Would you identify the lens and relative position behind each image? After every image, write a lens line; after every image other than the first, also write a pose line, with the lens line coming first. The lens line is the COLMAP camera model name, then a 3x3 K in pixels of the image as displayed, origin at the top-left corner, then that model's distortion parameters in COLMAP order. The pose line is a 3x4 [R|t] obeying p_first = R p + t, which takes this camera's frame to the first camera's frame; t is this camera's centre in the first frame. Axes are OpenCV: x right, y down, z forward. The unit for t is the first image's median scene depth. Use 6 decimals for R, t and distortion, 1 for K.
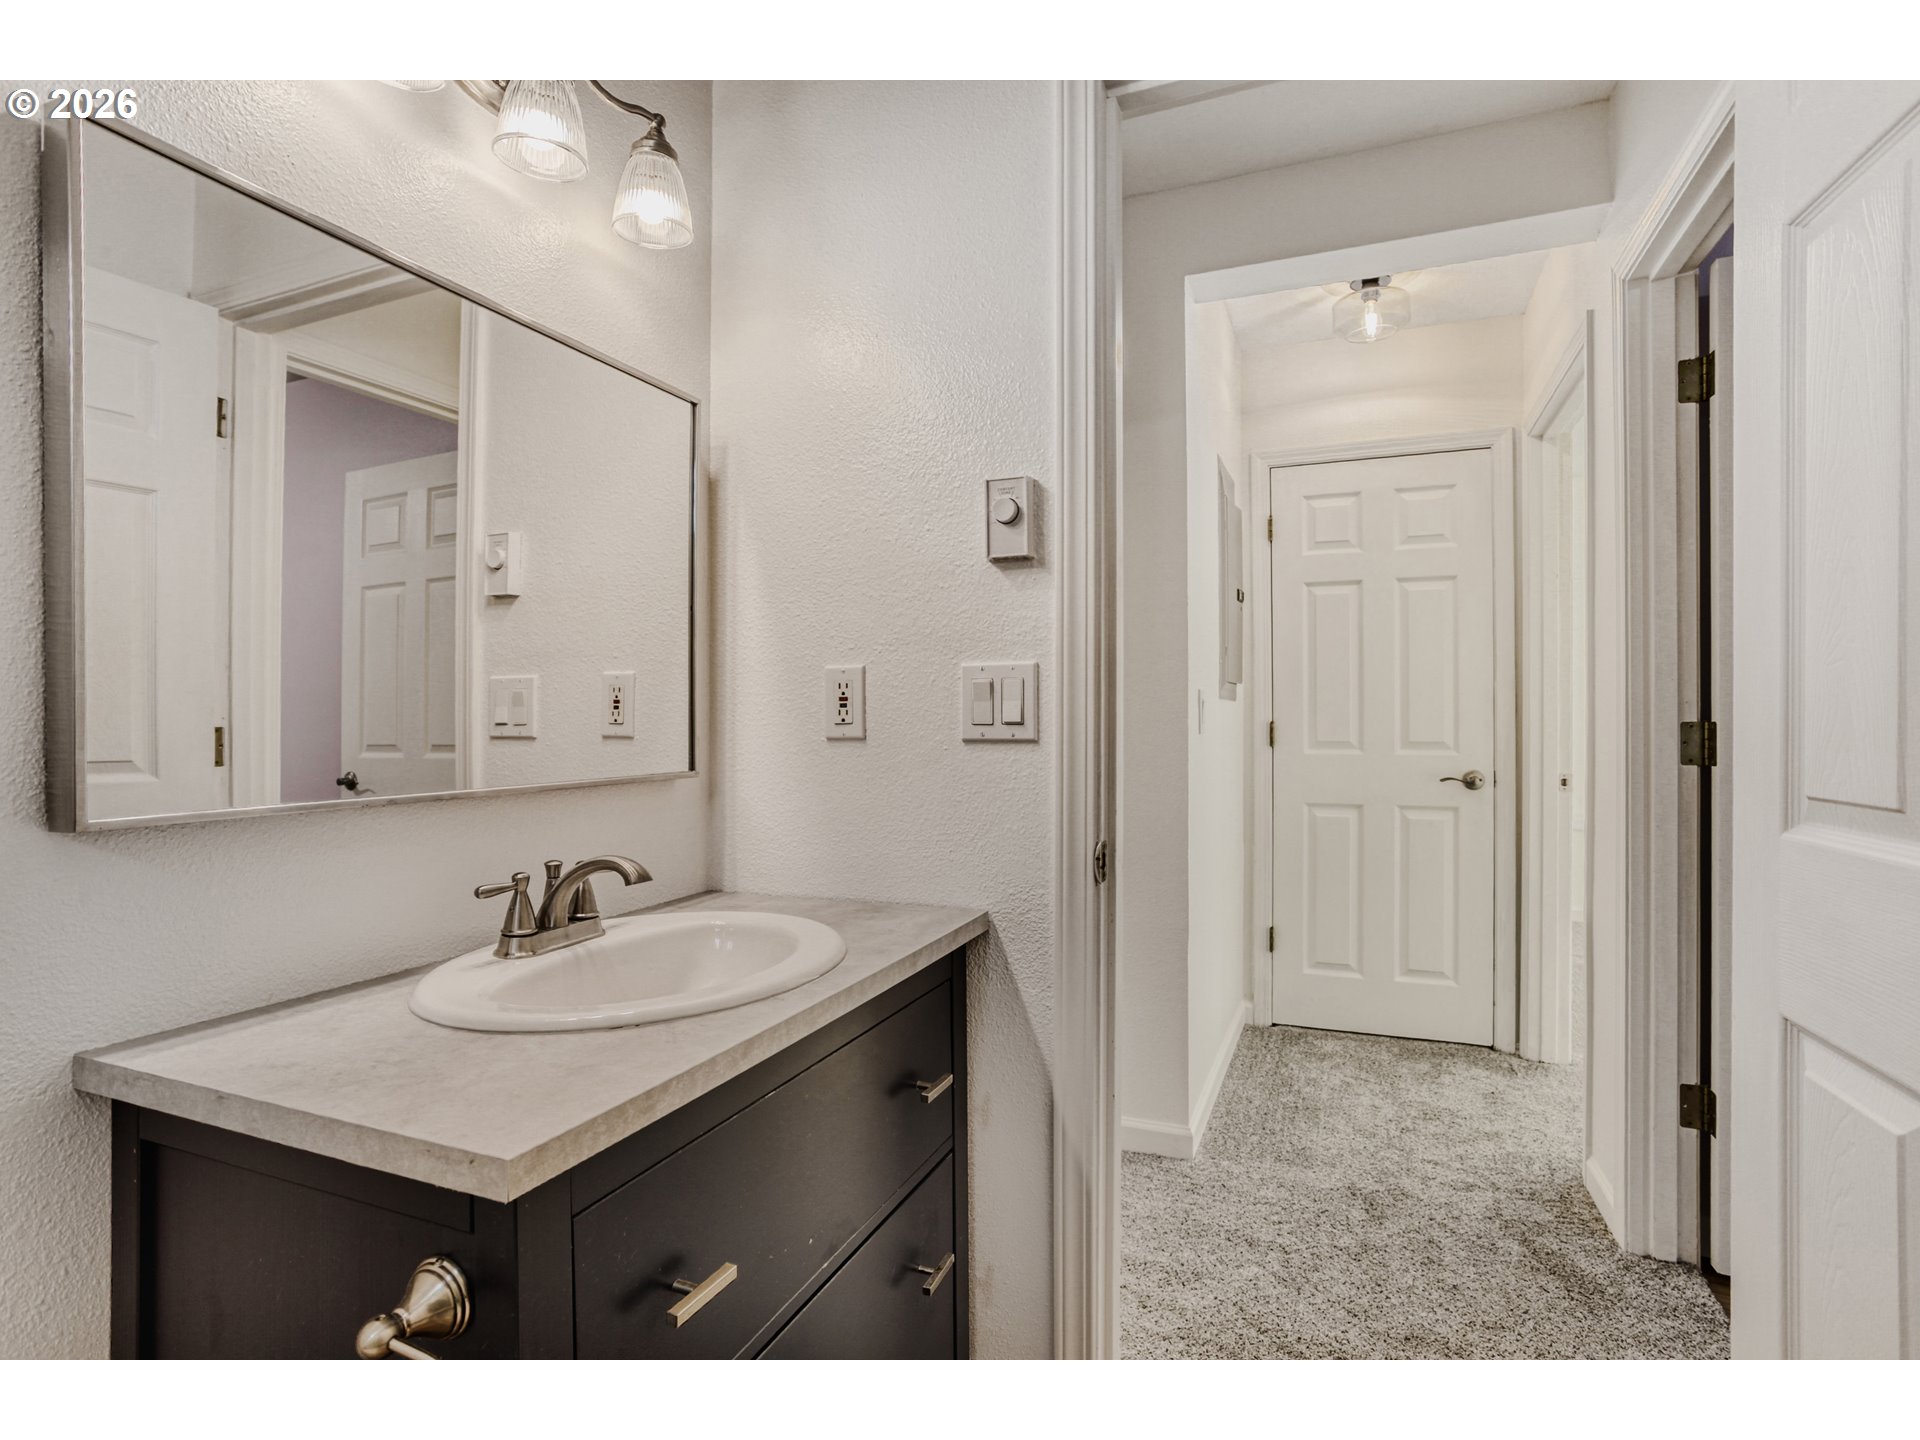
lens RADIAL K [[960.5, 0, 952.7], [0, 960.5, 696.7], [0, 0, 1]] dist [-0.051007, 0.033010]
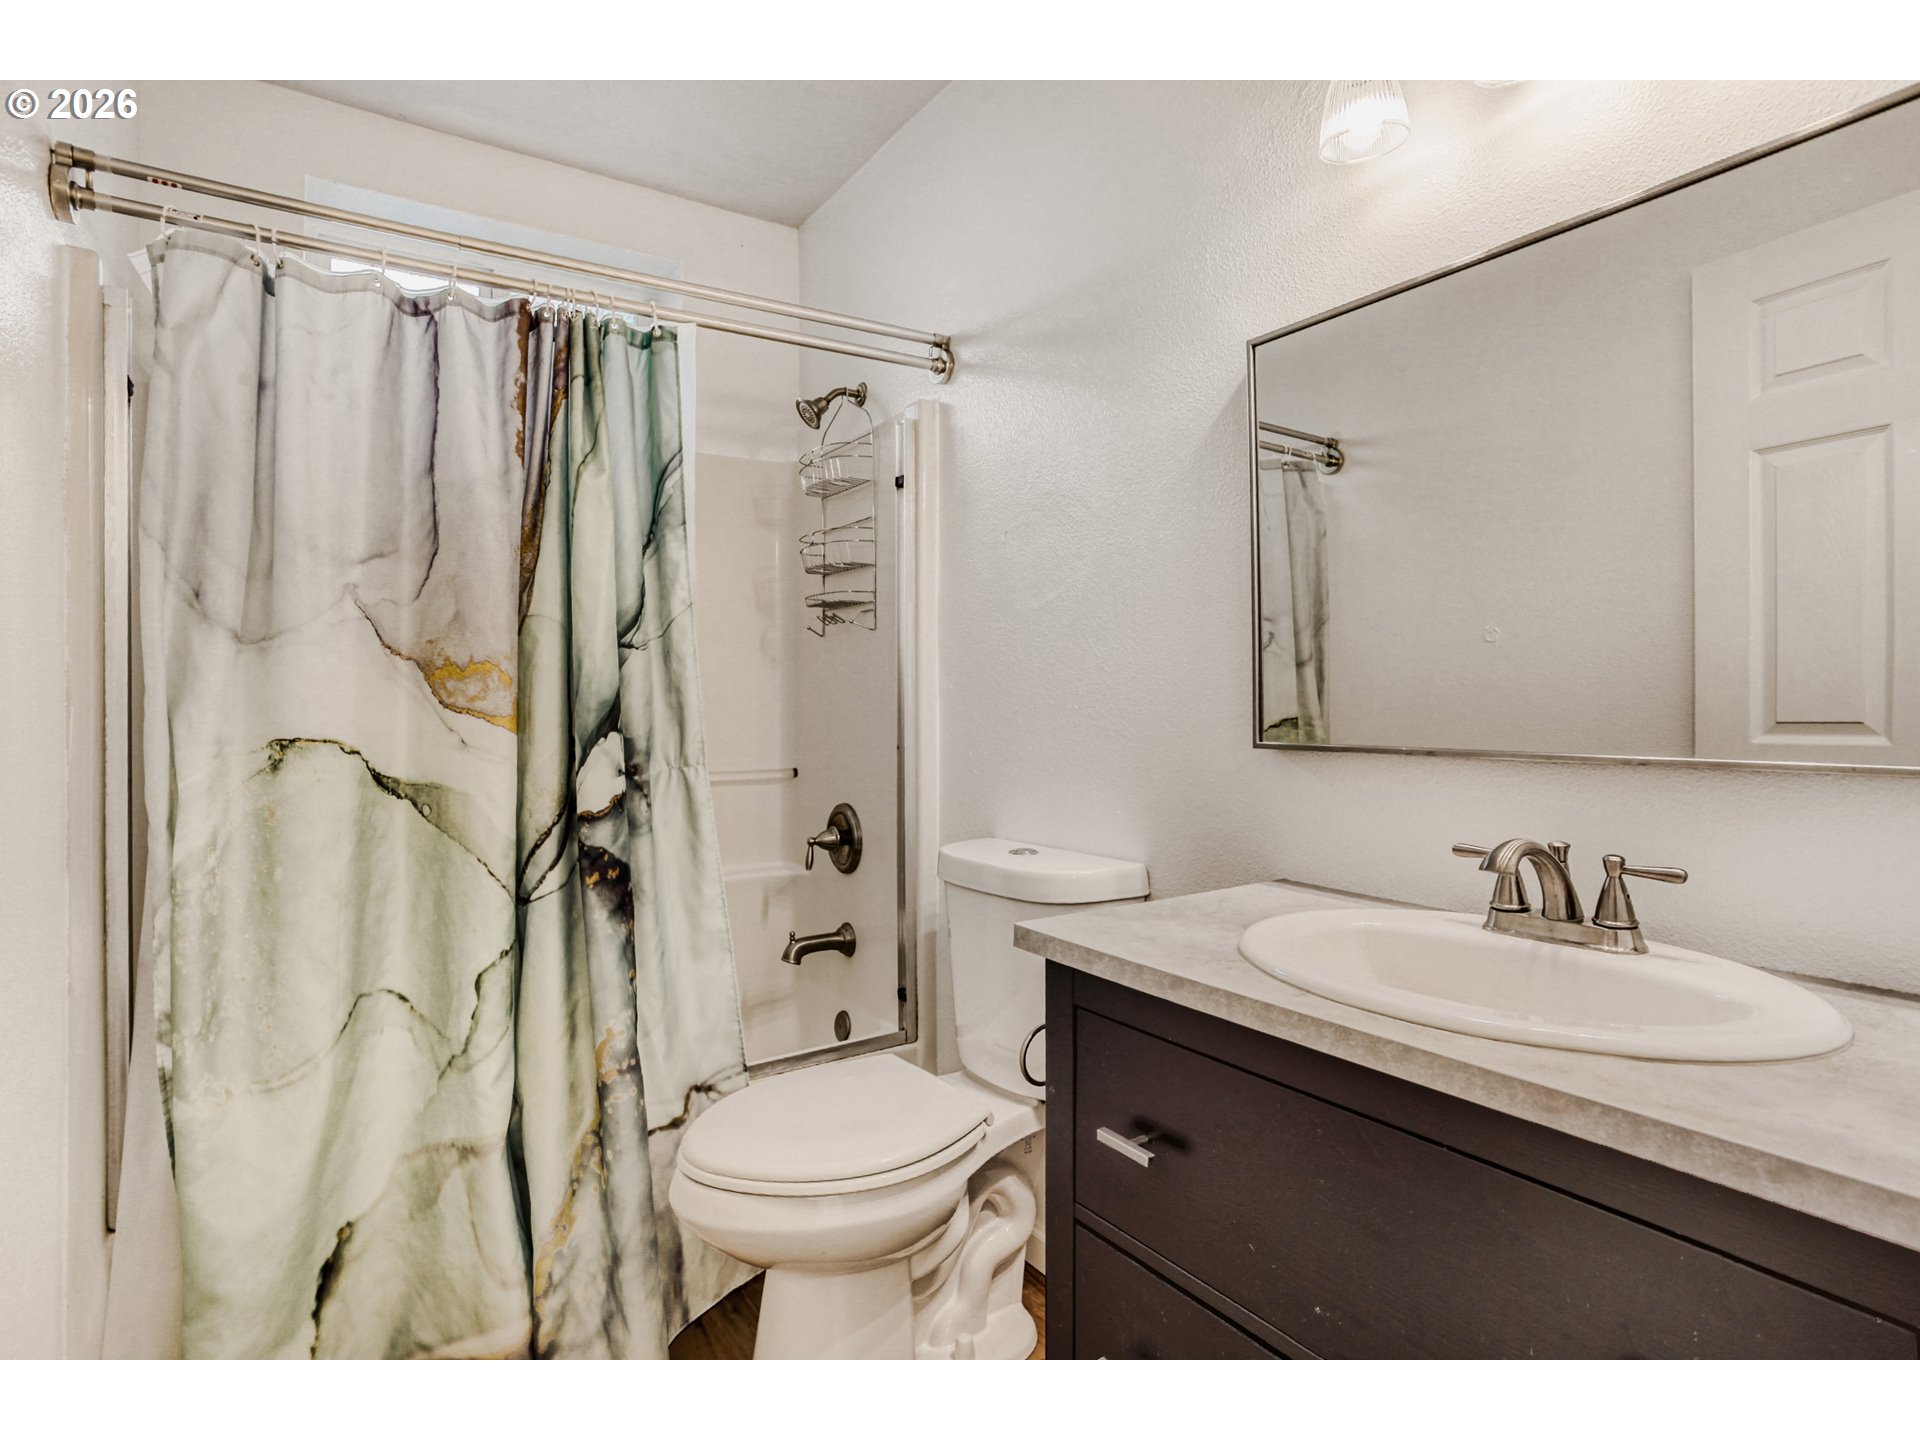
lens RADIAL K [[960.5, 0, 952.7], [0, 960.5, 696.7], [0, 0, 1]] dist [-0.051007, 0.033010]
pose [[-0.553565, 0.002104, -0.832803, 0.757304], [0.028136, 0.999473, -0.016176, 0.055146], [0.832331, -0.032386, -0.553332, 1.302356]]
